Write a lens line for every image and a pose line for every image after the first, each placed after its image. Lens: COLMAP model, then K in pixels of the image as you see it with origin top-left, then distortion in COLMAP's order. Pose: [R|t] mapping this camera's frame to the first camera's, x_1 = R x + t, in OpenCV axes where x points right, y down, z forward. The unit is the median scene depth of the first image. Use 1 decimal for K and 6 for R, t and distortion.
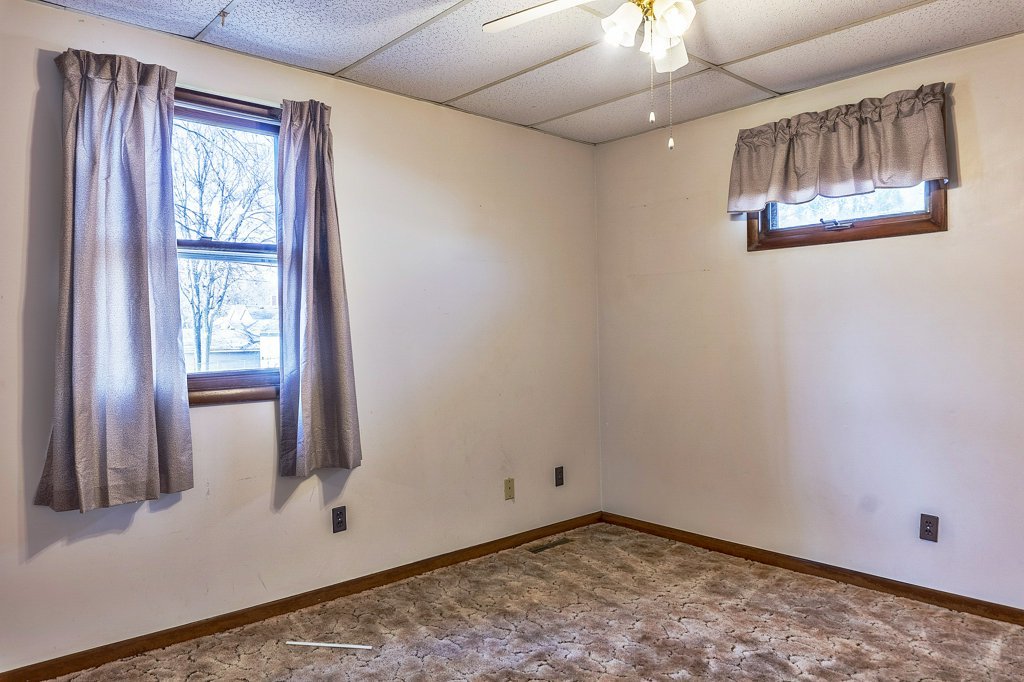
lens RADIAL K [[688.5, 0, 510.5], [0, 688.5, 342.8], [0, 0, 1]] dist [-0.020951, -0.001757]
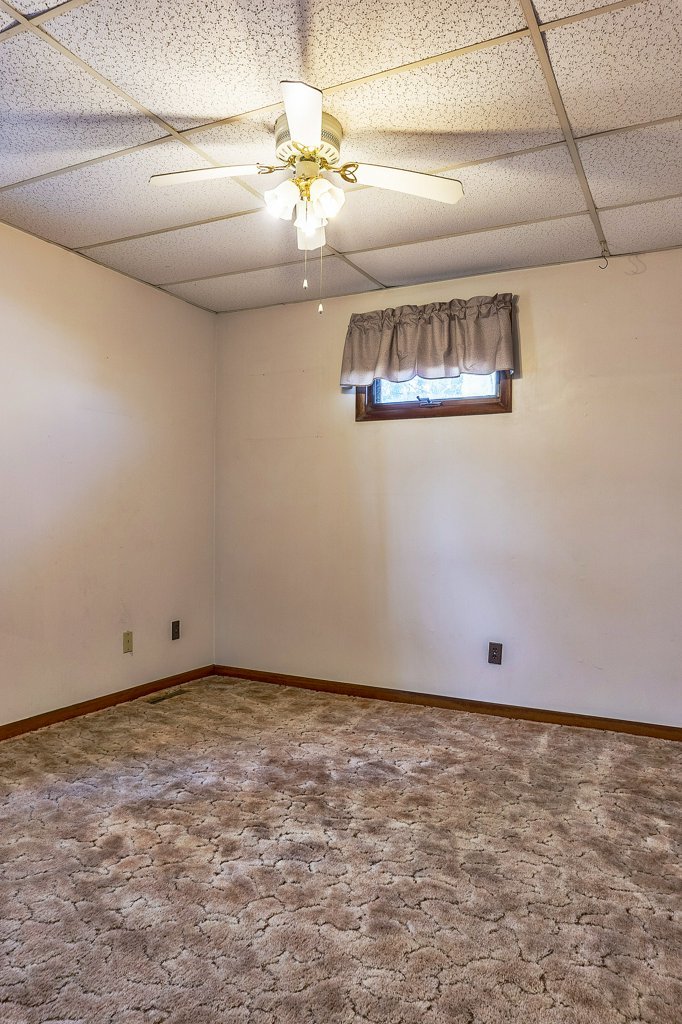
lens RADIAL K [[688.5, 0, 341.0], [0, 688.5, 512.0], [0, 0, 1]] dist [-0.020951, -0.001757]
pose [[0.934741, 0.026754, 0.354321, -0.091146], [-0.019018, 0.999499, -0.025298, 0.055103], [-0.354820, 0.016908, 0.934782, -0.061697]]
